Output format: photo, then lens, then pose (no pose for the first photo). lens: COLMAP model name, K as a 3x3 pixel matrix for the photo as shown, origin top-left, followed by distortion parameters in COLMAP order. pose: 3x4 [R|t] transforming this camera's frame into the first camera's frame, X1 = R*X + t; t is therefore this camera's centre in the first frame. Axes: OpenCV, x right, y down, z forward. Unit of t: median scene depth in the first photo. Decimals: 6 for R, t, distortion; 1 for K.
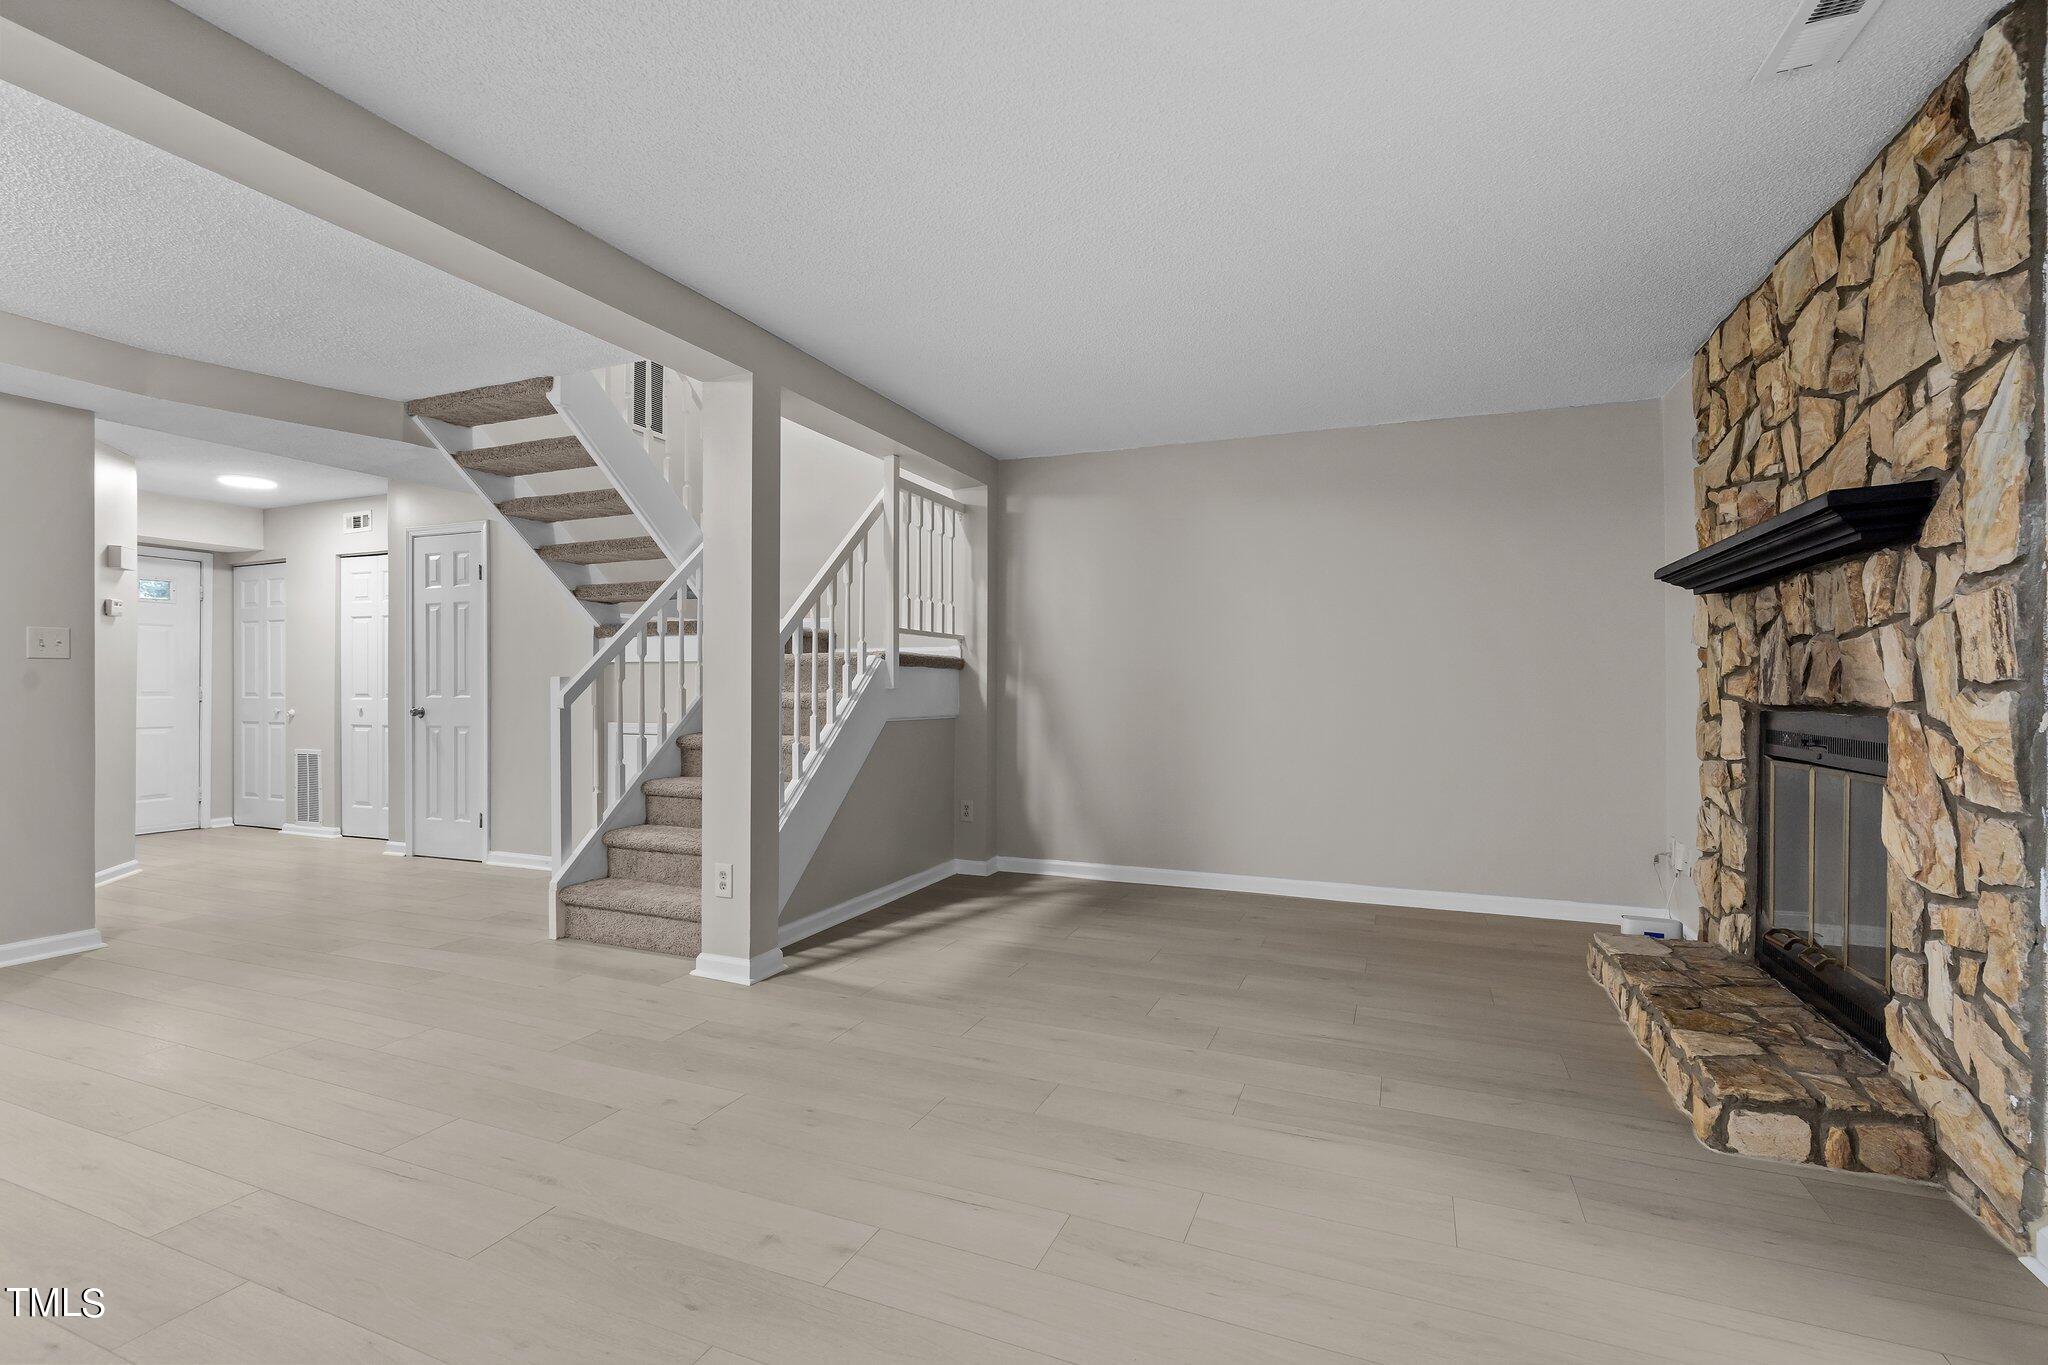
lens RADIAL K [[929.8, 0, 1024.0], [0, 929.8, 682.5], [0, 0, 1]] dist [-0.003417, 0.001023]
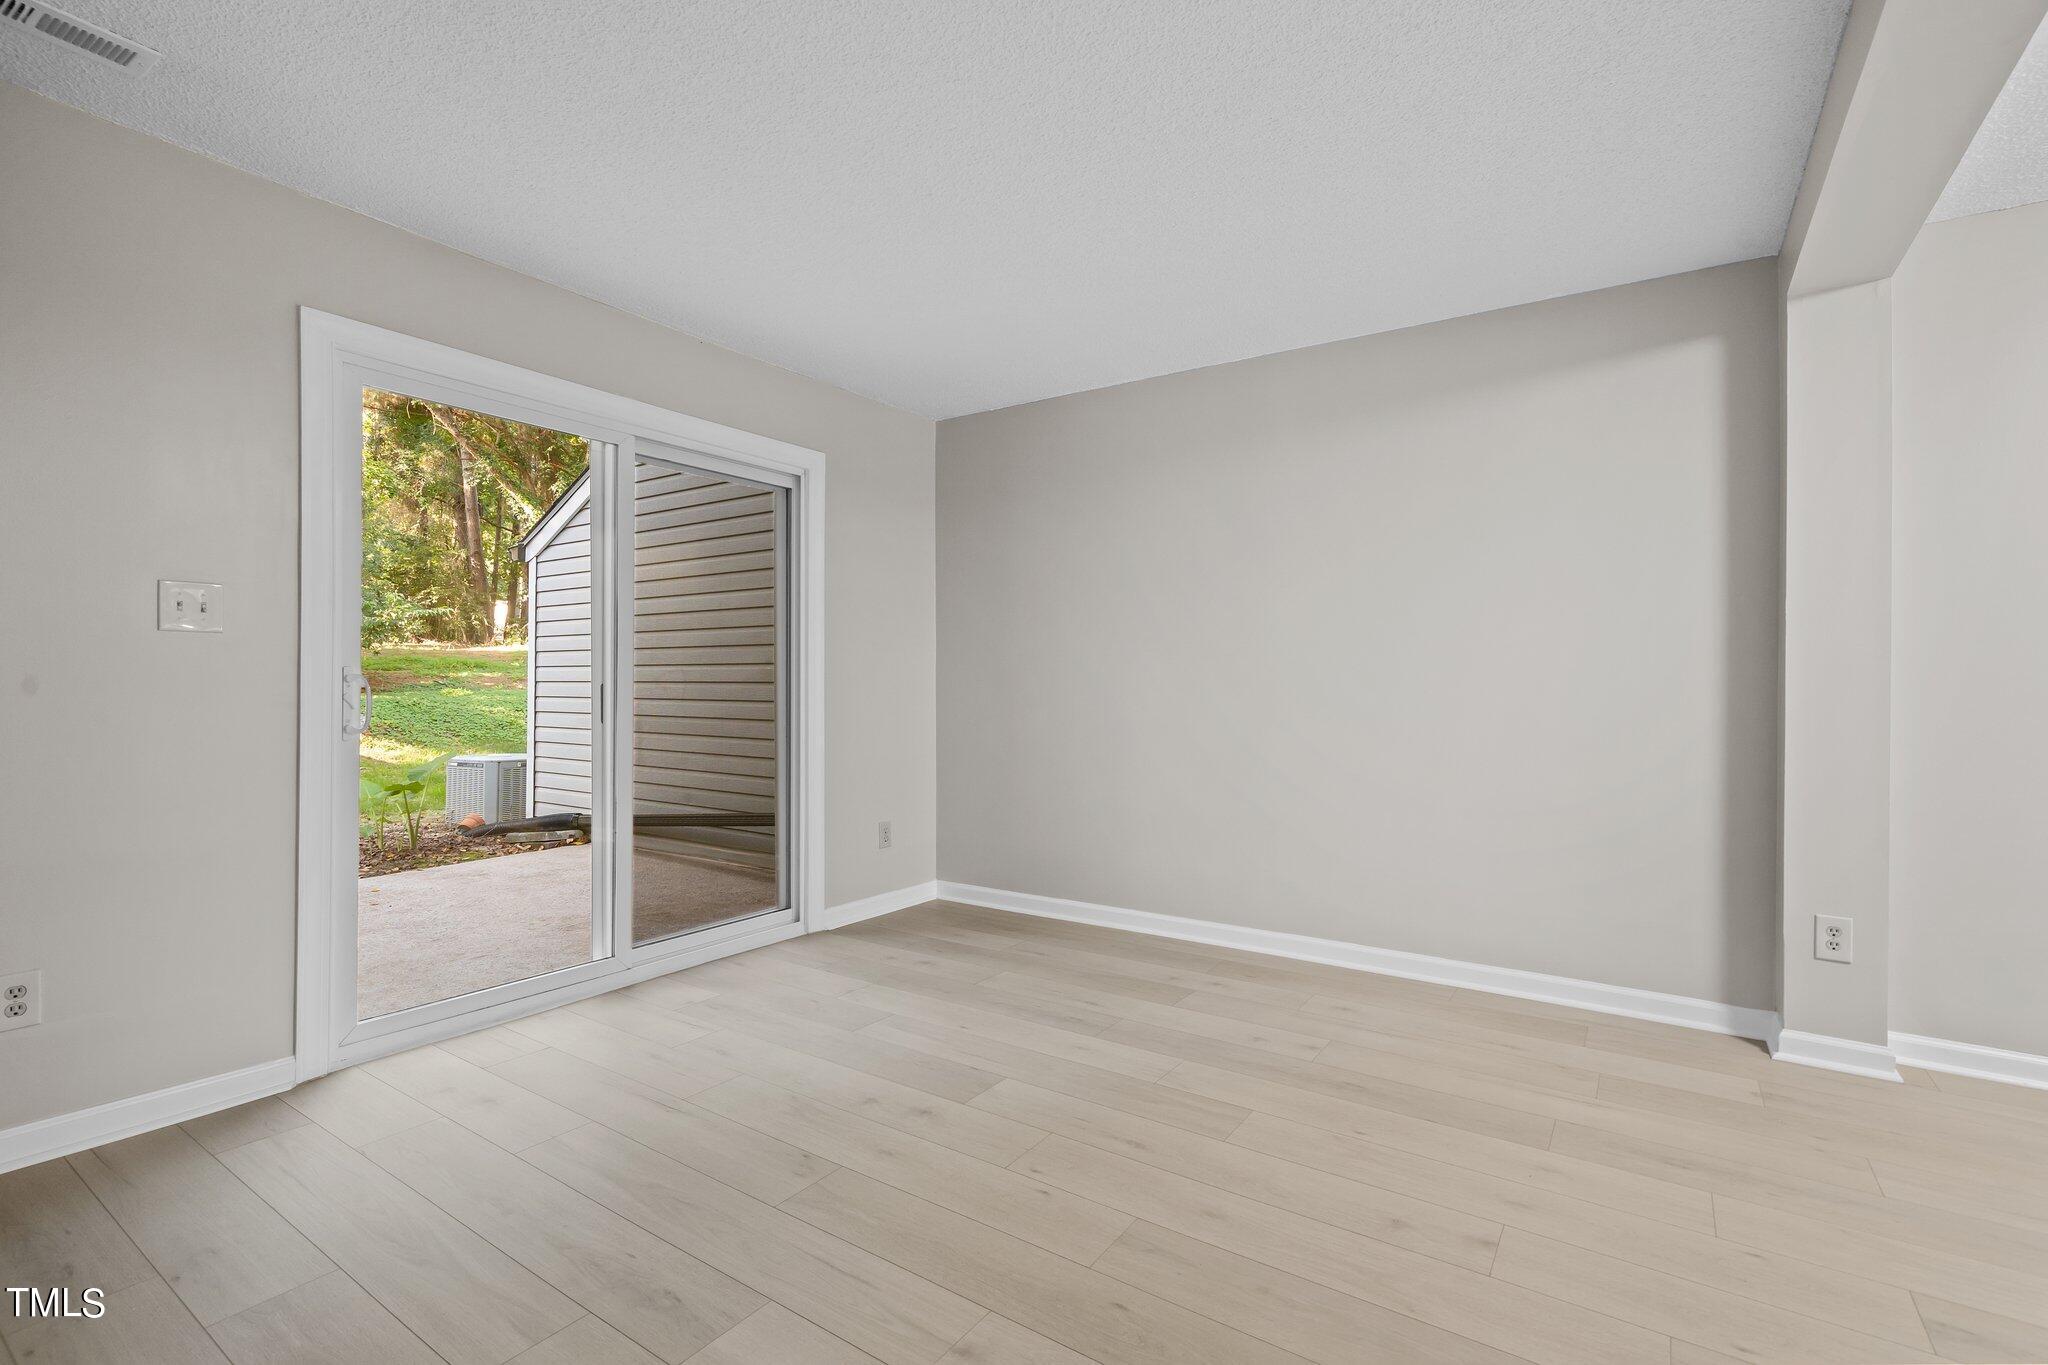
lens RADIAL K [[929.8, 0, 1024.0], [0, 929.8, 682.5], [0, 0, 1]] dist [-0.003417, 0.001023]
pose [[-0.978221, -0.008766, 0.207380, -0.176629], [-0.009676, 0.999948, -0.003372, 0.002129], [-0.207340, -0.005305, -0.978255, 0.769876]]
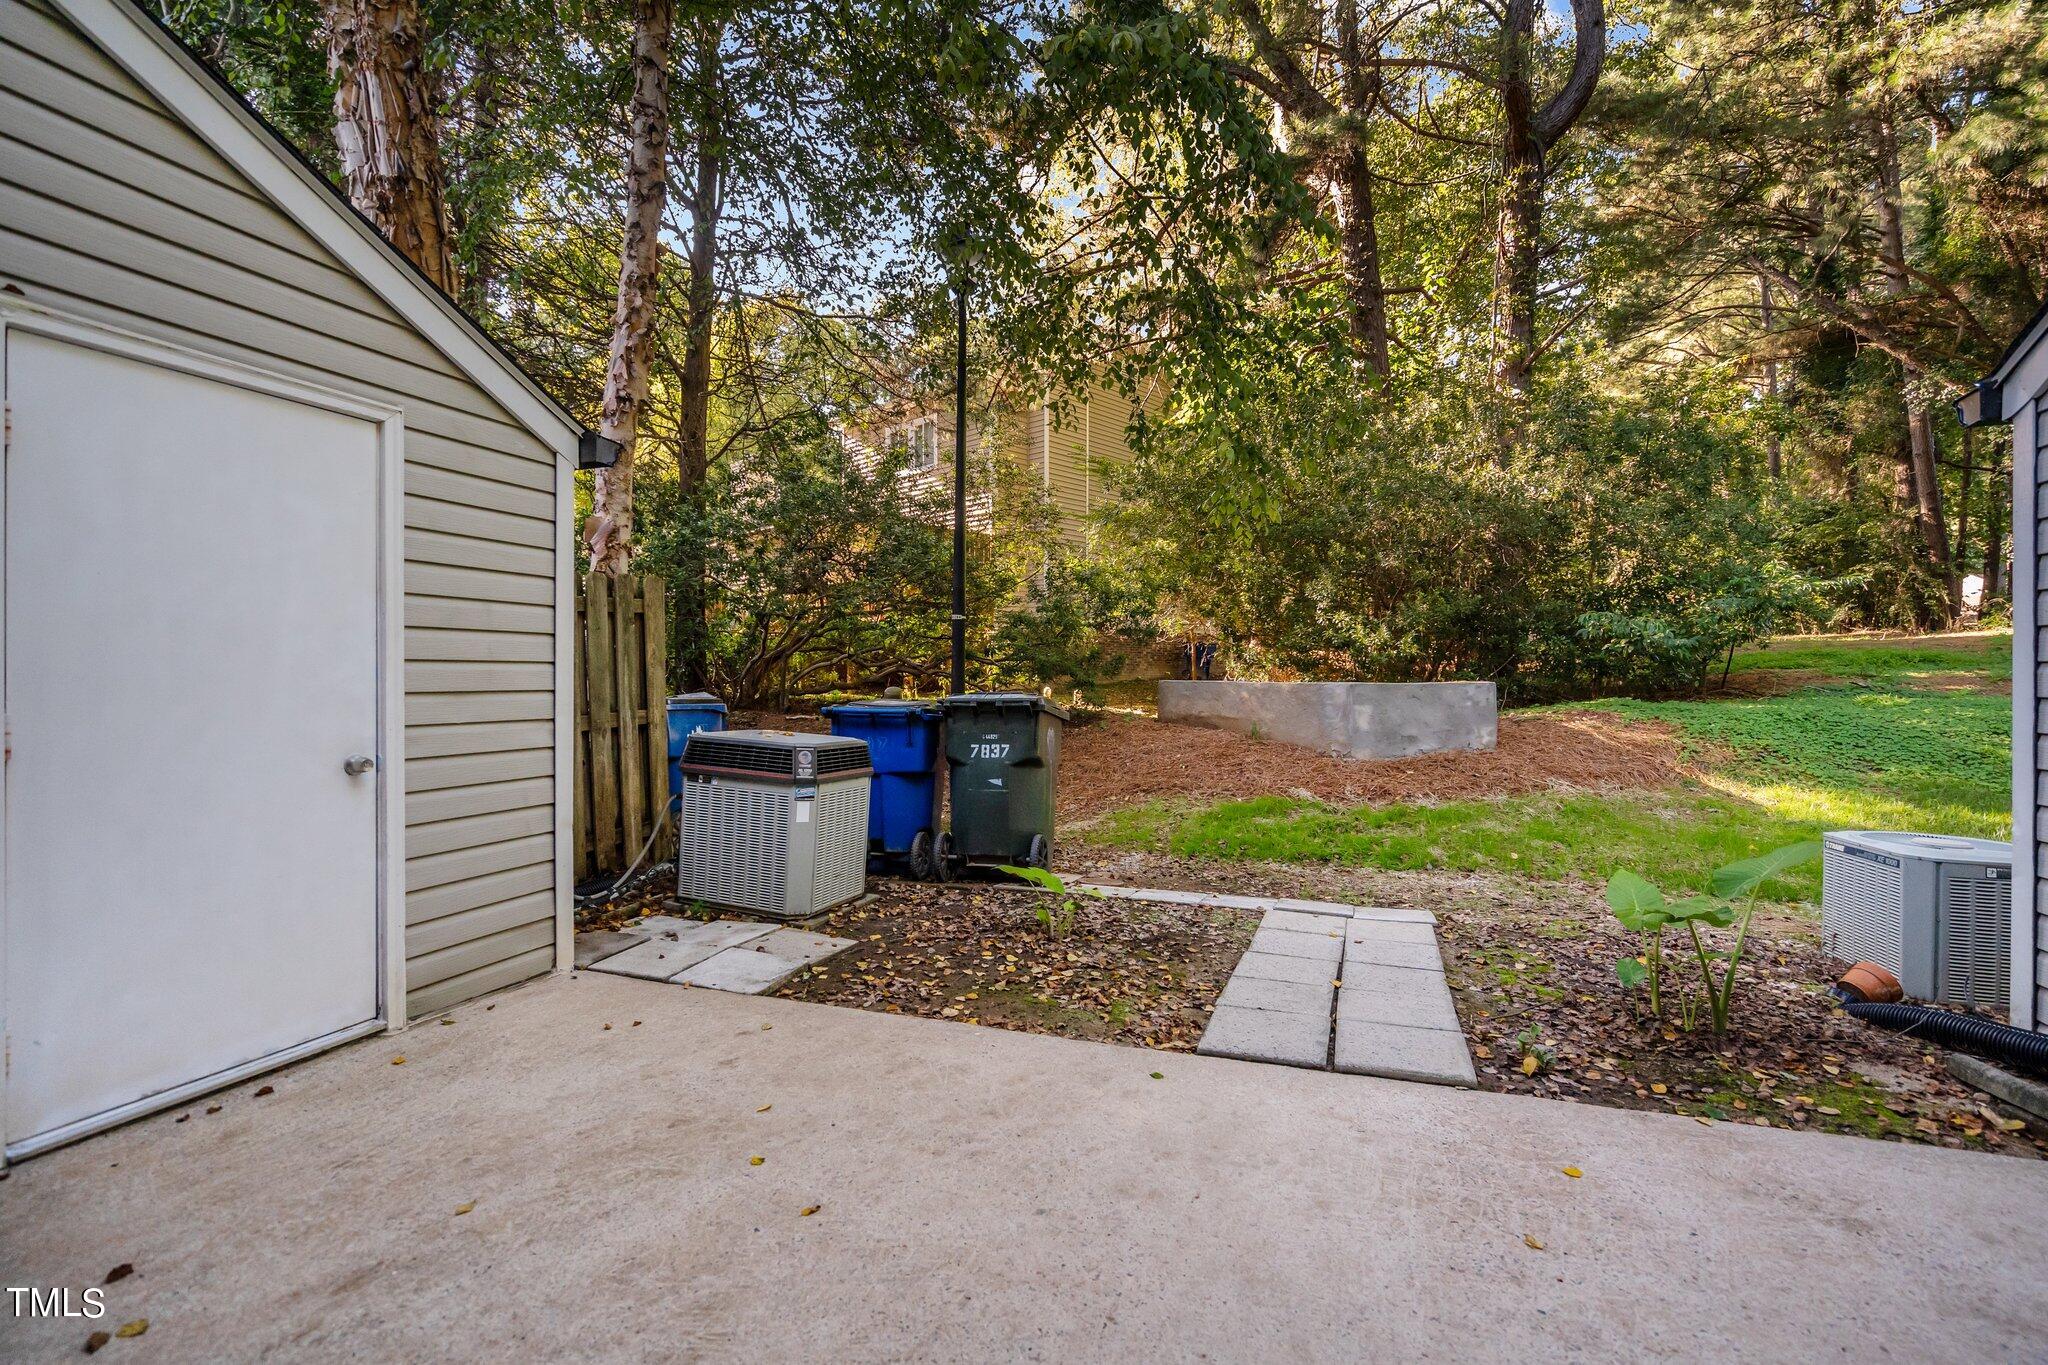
lens RADIAL K [[928.9, 0, 1021.4], [0, 928.9, 678.0], [0, 0, 1]] dist [-0.003368, 0.000217]
pose [[-0.047753, -0.004194, 0.998850, 0.377133], [-0.002623, 0.999988, 0.004073, -0.012135], [-0.998856, -0.002425, -0.047763, 0.105716]]
